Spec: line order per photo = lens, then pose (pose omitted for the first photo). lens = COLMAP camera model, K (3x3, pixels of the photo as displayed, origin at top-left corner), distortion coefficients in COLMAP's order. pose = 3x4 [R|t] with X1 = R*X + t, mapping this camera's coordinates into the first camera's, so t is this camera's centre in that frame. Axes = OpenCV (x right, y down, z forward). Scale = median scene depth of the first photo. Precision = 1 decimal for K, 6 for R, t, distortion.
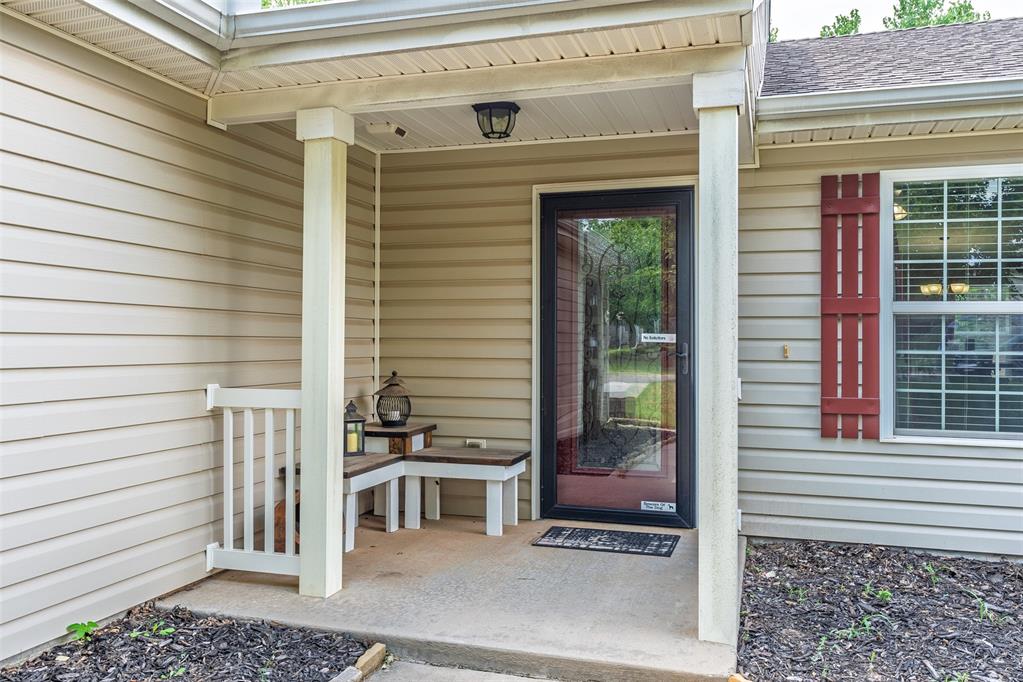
lens RADIAL K [[808.7, 0, 511.5], [0, 808.7, 341.0], [0, 0, 1]] dist [0.007257, -0.000137]
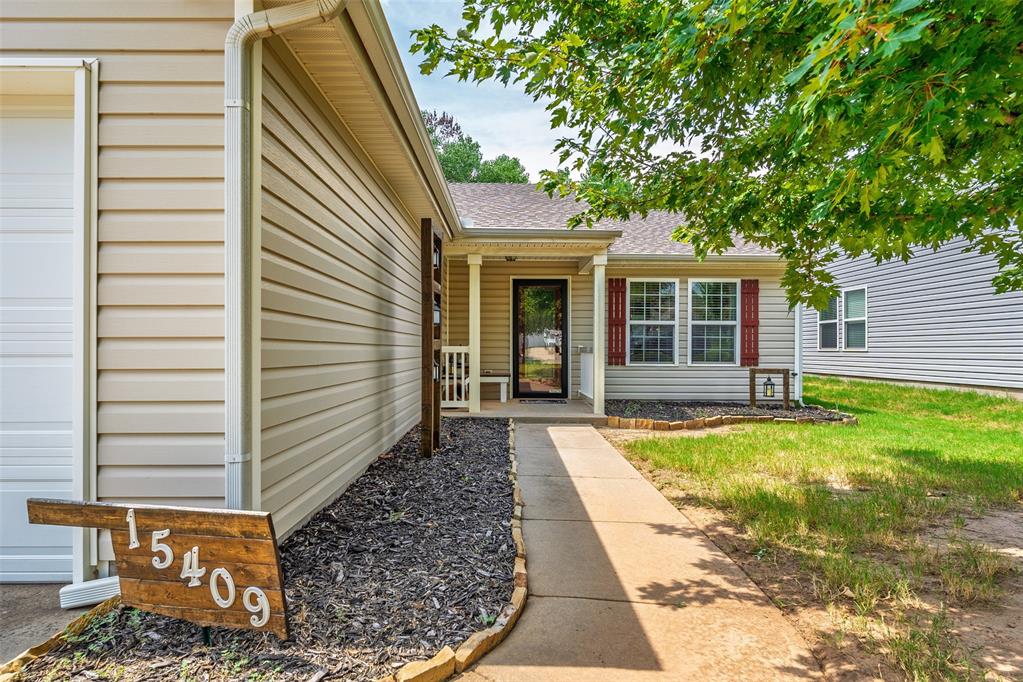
lens RADIAL K [[511.0, 0, 510.9], [0, 511.0, 349.8], [0, 0, 1]] dist [0.001437, 0.000048]
pose [[0.947094, -0.003621, 0.320936, -0.582871], [-0.000410, 0.999922, 0.012491, 0.039228], [-0.320956, -0.011962, 0.947019, -0.699840]]
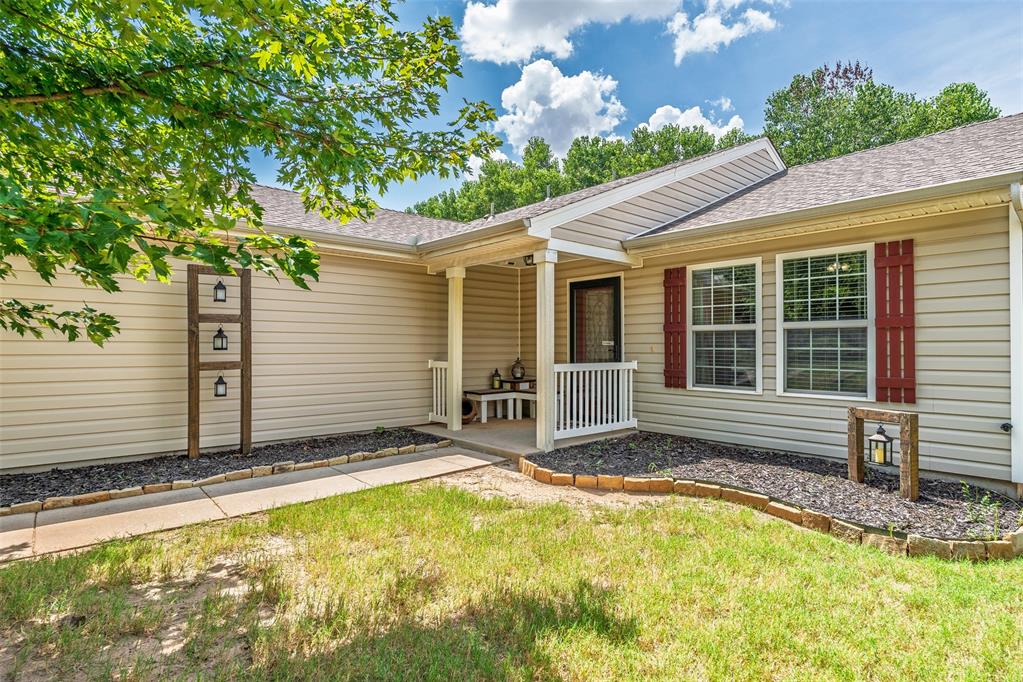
lens RADIAL K [[527.6, 0, 560.1], [0, 527.6, 349.3], [0, 0, 1]] dist [0.000107, 0.000216]
pose [[0.877367, -0.002624, -0.479812, 0.838750], [0.006741, 0.999954, 0.006858, 0.002978], [0.479772, -0.009252, 0.877344, -0.413450]]
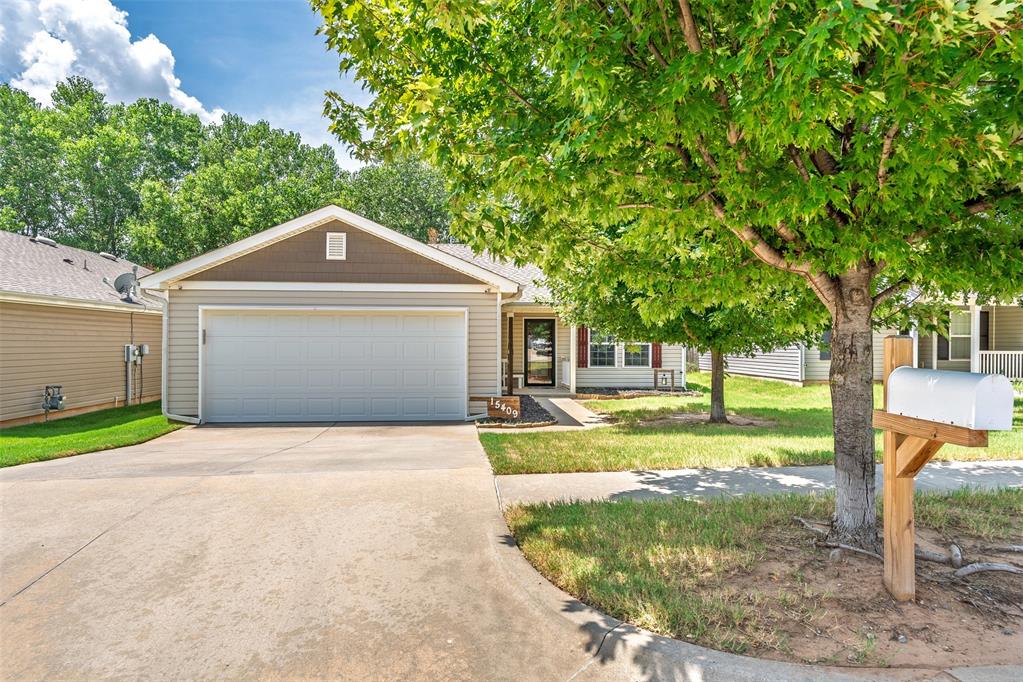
lens RADIAL K [[624.0, 0, 511.5], [0, 624.0, 341.0], [0, 0, 1]] dist [0.000073, 0.000033]
pose [[0.919707, -0.001807, 0.392601, -1.663972], [-0.002411, 0.999945, 0.010249, -0.099029], [-0.392598, -0.010373, 0.919652, -2.656300]]
